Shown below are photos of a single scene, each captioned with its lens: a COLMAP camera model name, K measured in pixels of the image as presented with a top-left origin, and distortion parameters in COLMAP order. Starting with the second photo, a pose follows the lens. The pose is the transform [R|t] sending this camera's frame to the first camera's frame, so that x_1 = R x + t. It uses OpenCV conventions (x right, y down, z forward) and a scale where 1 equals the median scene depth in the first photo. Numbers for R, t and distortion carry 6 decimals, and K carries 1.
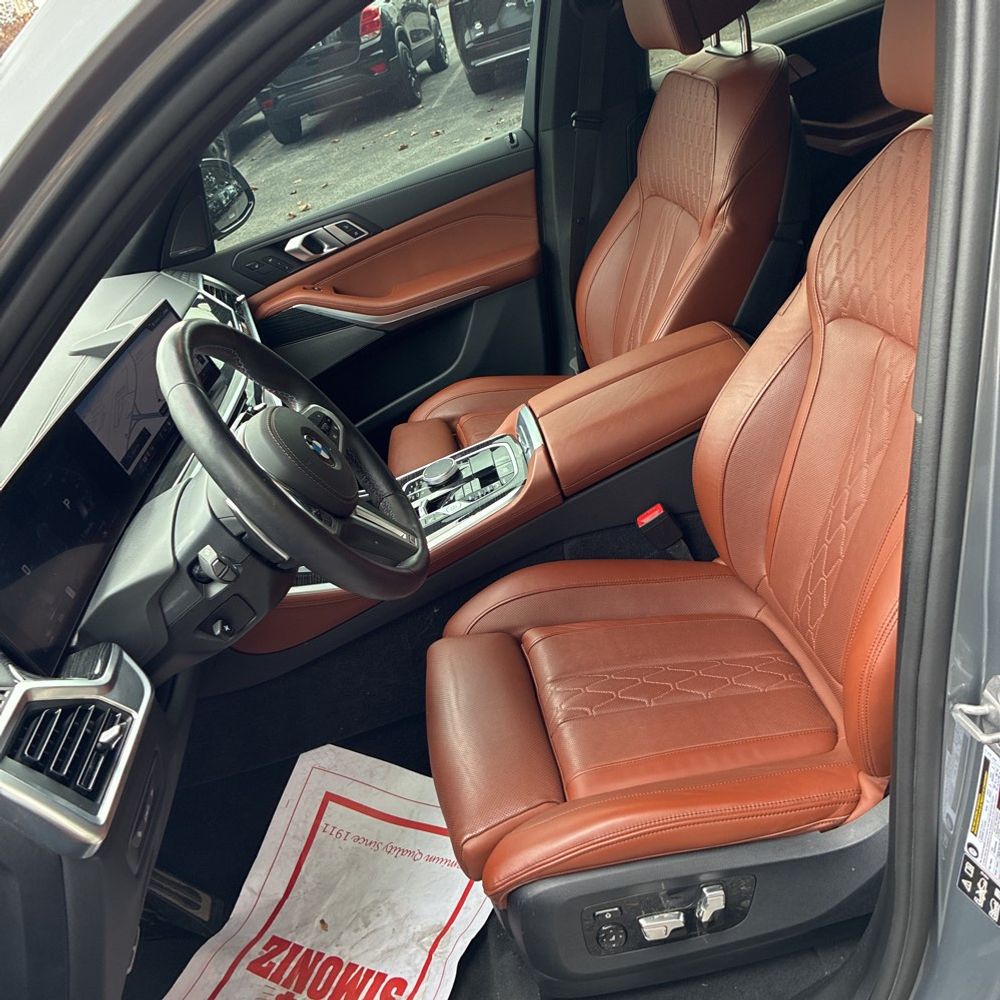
lens RADIAL K [[1029.4, 0, 502.6], [0, 1029.4, 490.0], [0, 0, 1]] dist [0.011424, 0.006797]
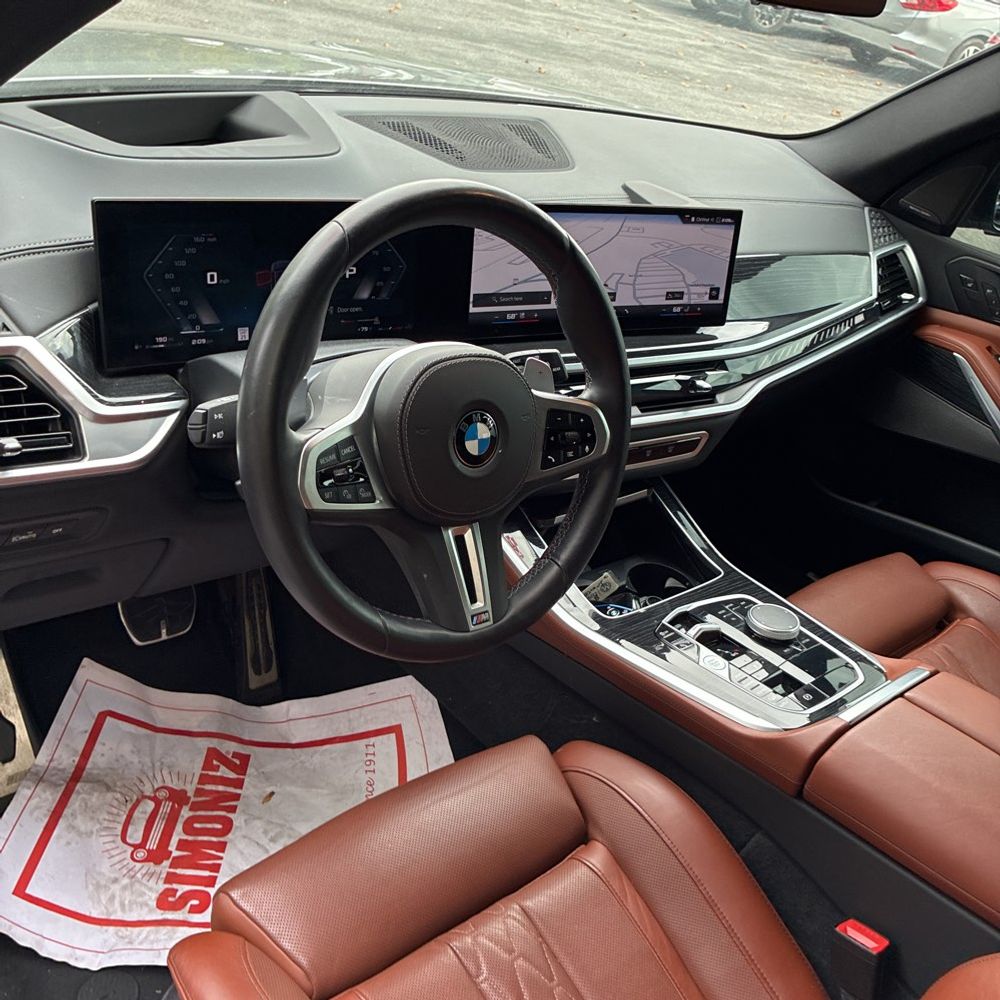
lens RADIAL K [[1029.4, 0, 502.6], [0, 1029.4, 490.0], [0, 0, 1]] dist [0.011424, 0.006797]
pose [[0.414099, 0.754252, -0.509535, 0.176521], [-0.699929, 0.621730, 0.351499, -0.219797], [0.581912, 0.211083, 0.785380, 0.344965]]
